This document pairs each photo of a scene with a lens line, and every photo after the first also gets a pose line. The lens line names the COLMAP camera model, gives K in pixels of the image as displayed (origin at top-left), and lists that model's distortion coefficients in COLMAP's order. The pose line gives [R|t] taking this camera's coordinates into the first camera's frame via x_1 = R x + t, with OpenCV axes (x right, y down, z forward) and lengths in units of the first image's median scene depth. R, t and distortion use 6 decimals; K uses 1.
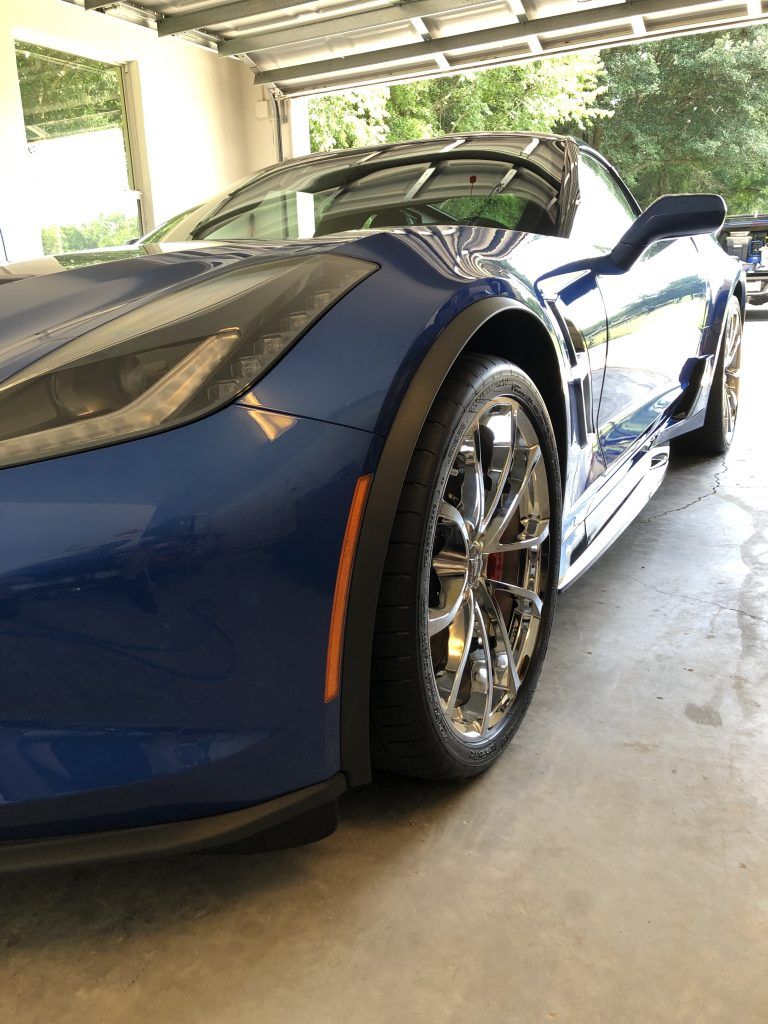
lens RADIAL K [[853.0, 0, 376.7], [0, 853.0, 505.1], [0, 0, 1]] dist [-0.003092, 0.020930]
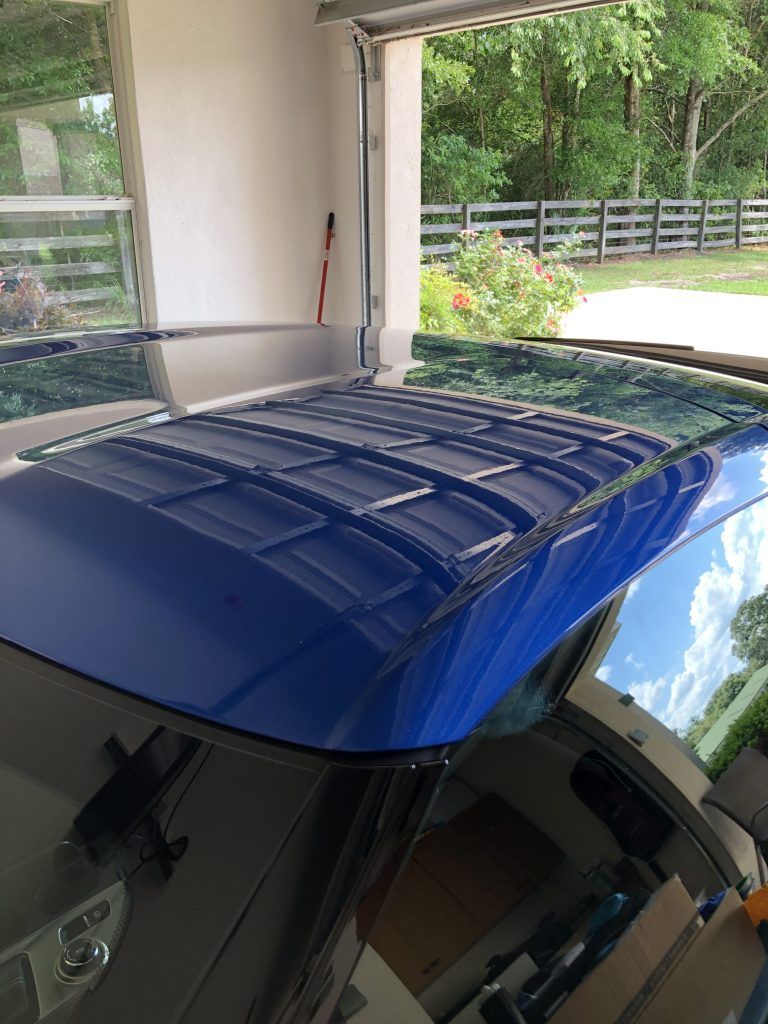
lens RADIAL K [[845.2, 0, 384.5], [0, 845.2, 510.6], [0, 0, 1]] dist [0.002631, 0.030240]
pose [[0.952672, 0.136632, -0.271566, 0.354565], [-0.104691, 0.986119, 0.128879, -0.633504], [0.285406, -0.094349, 0.953751, 1.075671]]
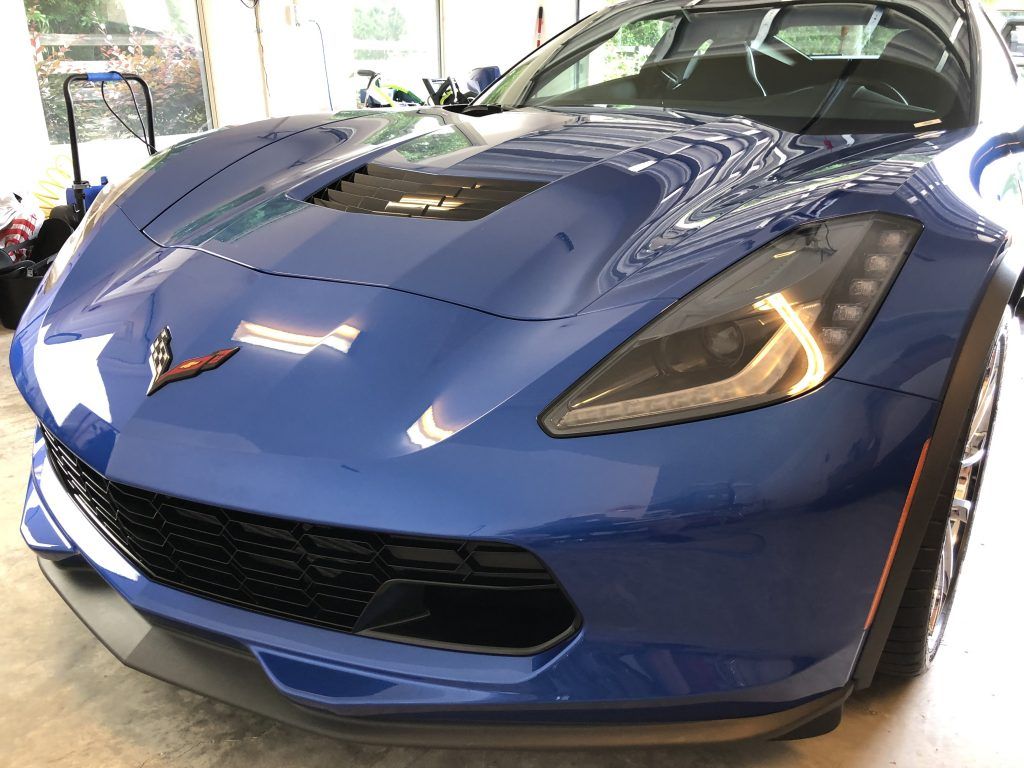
lens RADIAL K [[843.0, 0, 518.0], [0, 843.0, 374.3], [0, 0, 1]] dist [-0.003626, 0.003663]
pose [[0.995327, 0.071398, -0.065016, -0.239096], [-0.063561, 0.991268, 0.115531, -0.105719], [0.072697, -0.110859, 0.991174, -0.066698]]
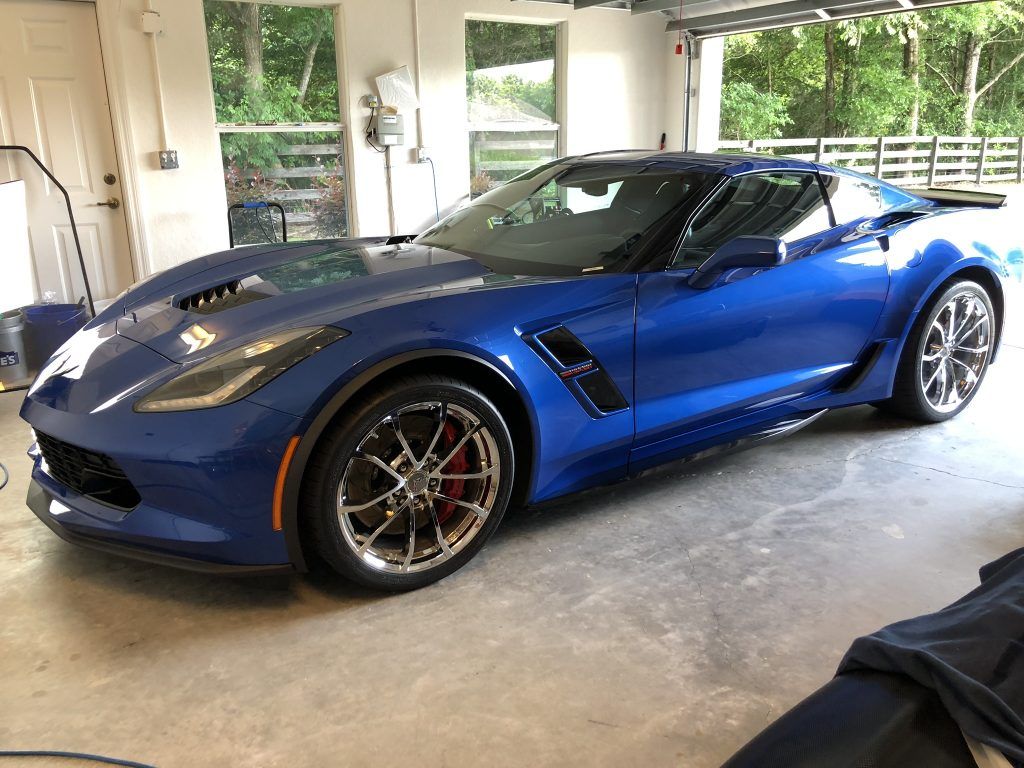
lens RADIAL K [[845.2, 0, 512.9], [0, 845.2, 383.2], [0, 0, 1]] dist [0.002631, 0.030240]
pose [[0.883960, 0.158936, -0.439721, 0.730723], [-0.140332, 0.987279, 0.074744, -0.211453], [0.446007, -0.004364, 0.895019, -0.378483]]
